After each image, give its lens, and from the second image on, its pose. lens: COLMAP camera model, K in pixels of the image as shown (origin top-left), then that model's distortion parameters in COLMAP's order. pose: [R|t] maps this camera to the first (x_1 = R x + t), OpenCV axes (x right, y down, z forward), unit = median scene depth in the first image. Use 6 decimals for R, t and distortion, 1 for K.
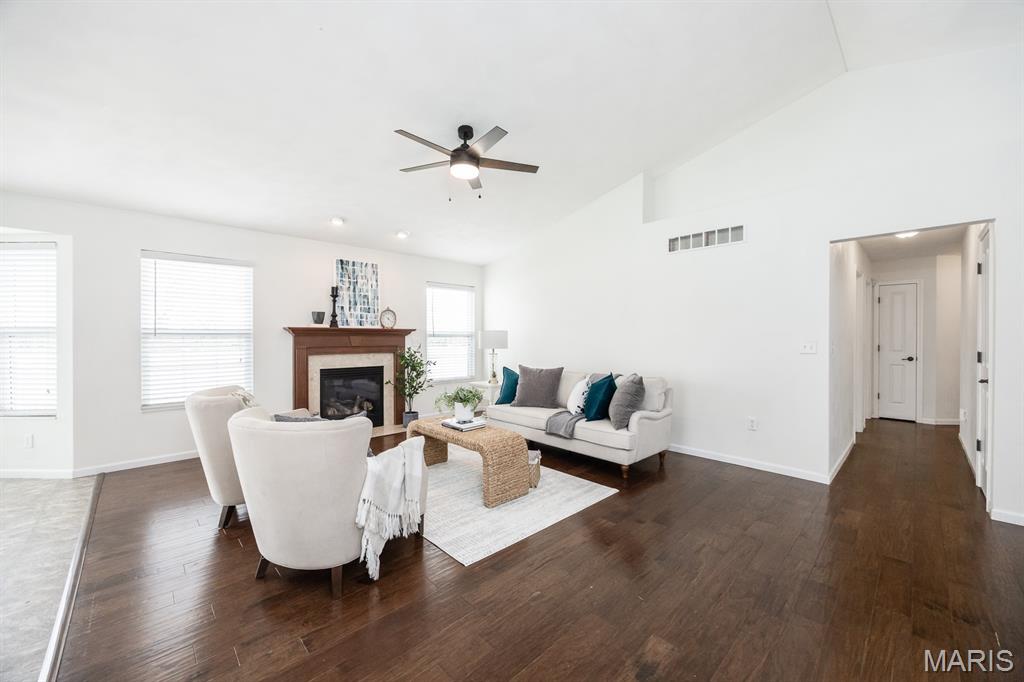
lens RADIAL K [[393.1, 0, 514.4], [0, 393.1, 338.2], [0, 0, 1]] dist [0.000283, 0.000037]
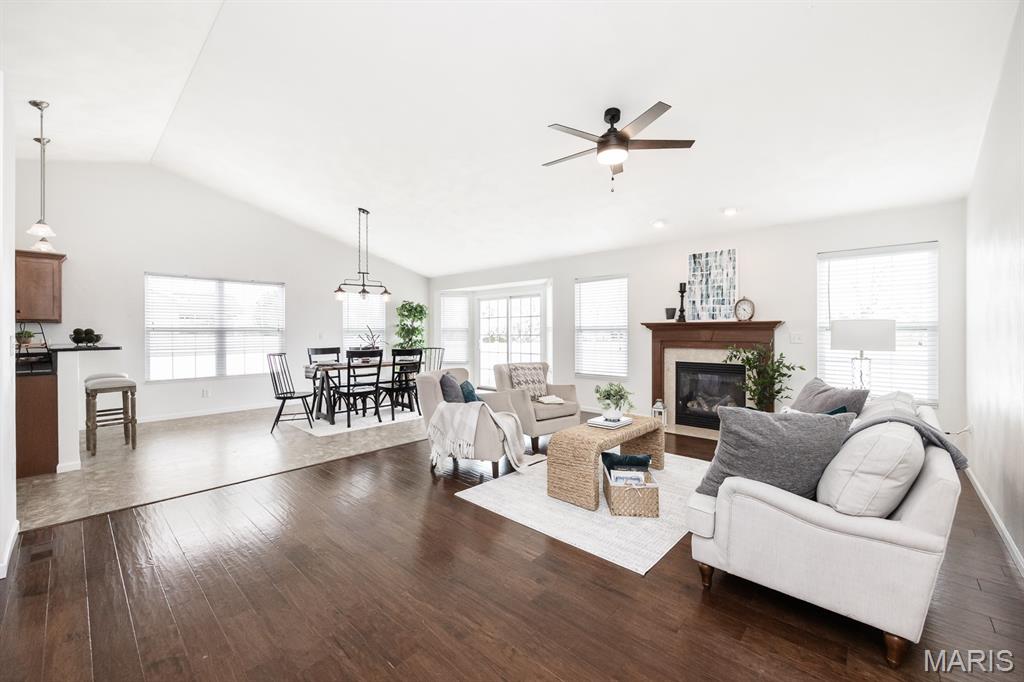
lens RADIAL K [[409.6, 0, 514.6], [0, 409.6, 334.1], [0, 0, 1]] dist [-0.000444, -0.000034]
pose [[0.068561, 0.003845, -0.997640, 0.568996], [-0.000947, 0.999992, 0.003789, 0.000455], [0.997646, 0.000685, 0.068564, 0.470663]]
